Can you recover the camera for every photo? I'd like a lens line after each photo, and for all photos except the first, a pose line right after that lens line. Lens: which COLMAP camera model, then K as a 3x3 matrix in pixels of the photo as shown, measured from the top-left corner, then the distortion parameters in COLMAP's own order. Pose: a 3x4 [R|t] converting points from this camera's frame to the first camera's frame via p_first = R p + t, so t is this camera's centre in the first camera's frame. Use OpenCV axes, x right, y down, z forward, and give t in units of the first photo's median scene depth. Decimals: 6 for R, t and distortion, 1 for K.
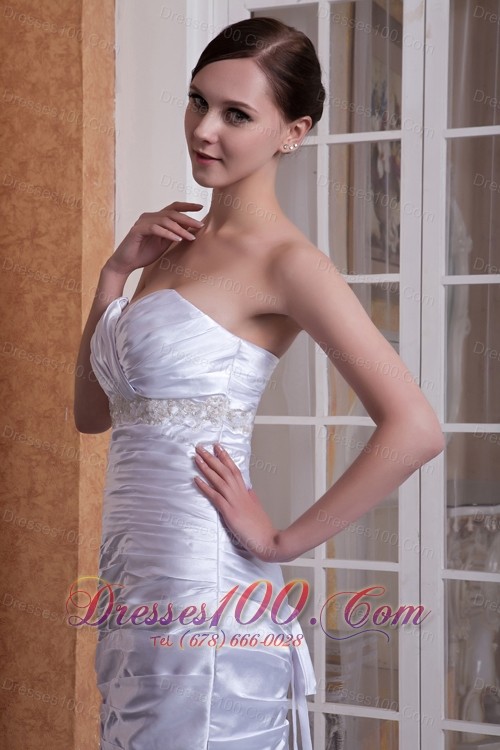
lens RADIAL K [[1411.8, 0, 251.3], [0, 1411.8, 377.4], [0, 0, 1]] dist [0.241211, 0.000000]
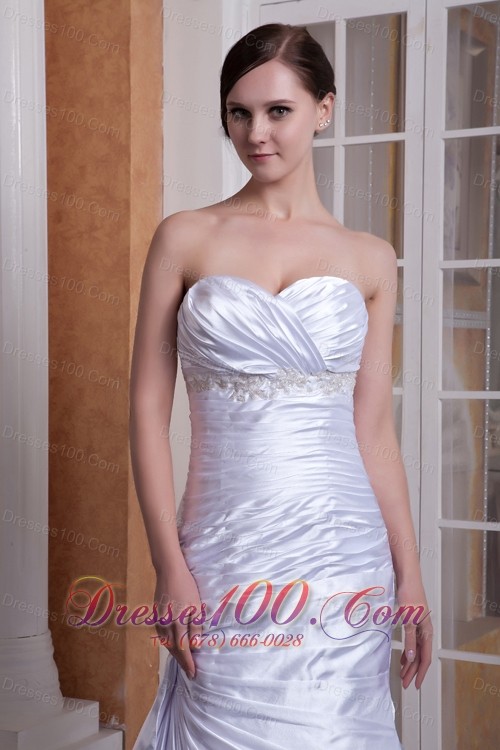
lens RADIAL K [[1411.8, 0, 255.7], [0, 1411.8, 376.1], [0, 0, 1]] dist [0.241211, 0.000000]
pose [[0.992836, 0.000172, -0.119488, 0.120834], [0.001943, 0.999843, 0.017584, 0.000110], [0.119473, -0.017690, 0.992680, -0.140138]]
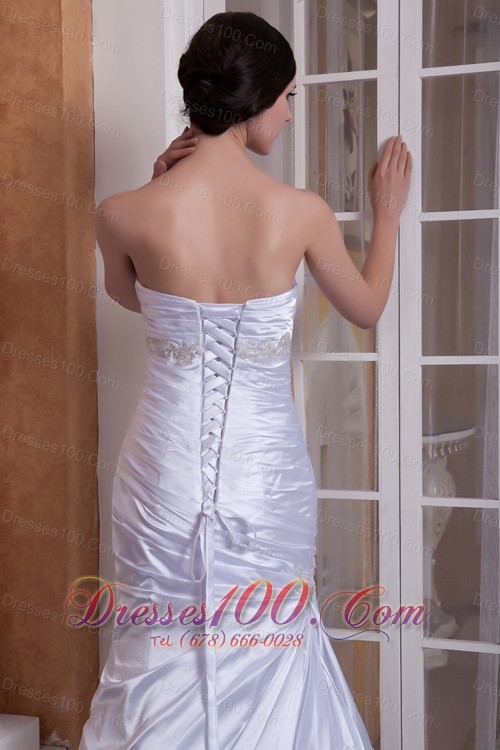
lens RADIAL K [[1219.4, 0, 256.2], [0, 1219.4, 375.9], [0, 0, 1]] dist [0.126700, 0.000000]
pose [[0.998357, -0.016316, 0.054919, -0.032855], [0.014286, 0.999207, 0.037158, 0.011489], [-0.055482, -0.036312, 0.997799, 0.115482]]
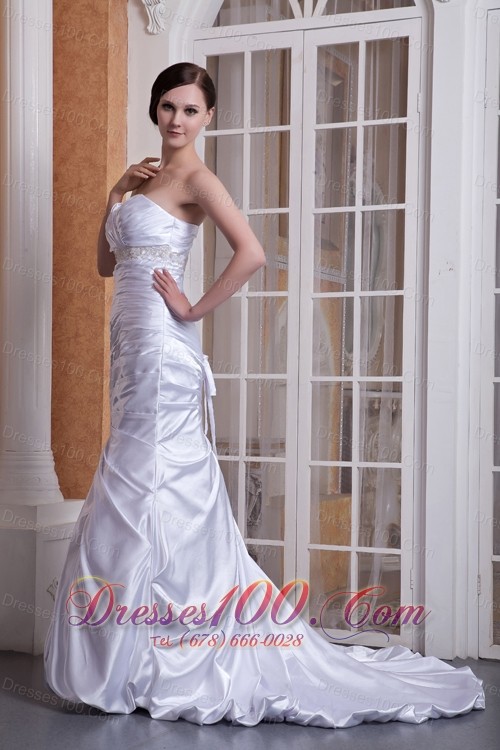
lens RADIAL K [[1370.2, 0, 246.8], [0, 1370.2, 372.2], [0, 0, 1]] dist [0.202512, 0.000000]
pose [[0.999496, 0.006575, -0.031068, 0.105064], [-0.006865, 0.999934, -0.009243, 0.141718], [0.031005, 0.009451, 0.999475, -0.669928]]
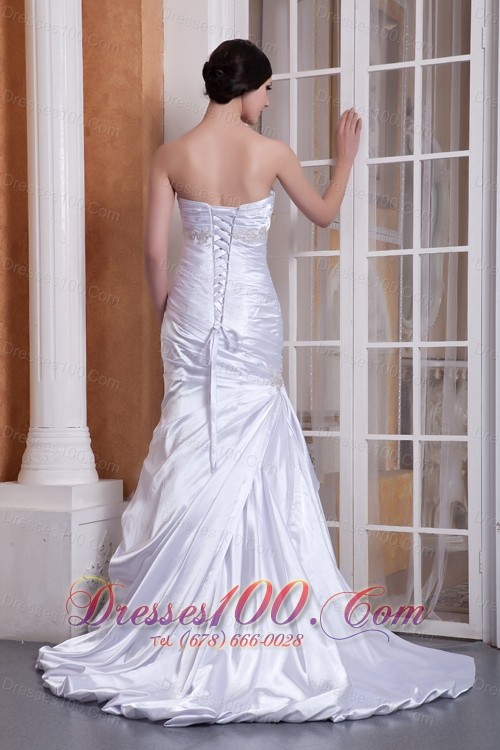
lens RADIAL K [[1374.5, 0, 247.8], [0, 1374.5, 377.0], [0, 0, 1]] dist [0.192166, 0.000000]
pose [[0.997524, -0.006240, -0.070043, 0.106327], [0.006836, 0.999942, 0.008269, 0.155317], [0.069987, -0.008728, 0.997510, -0.544545]]
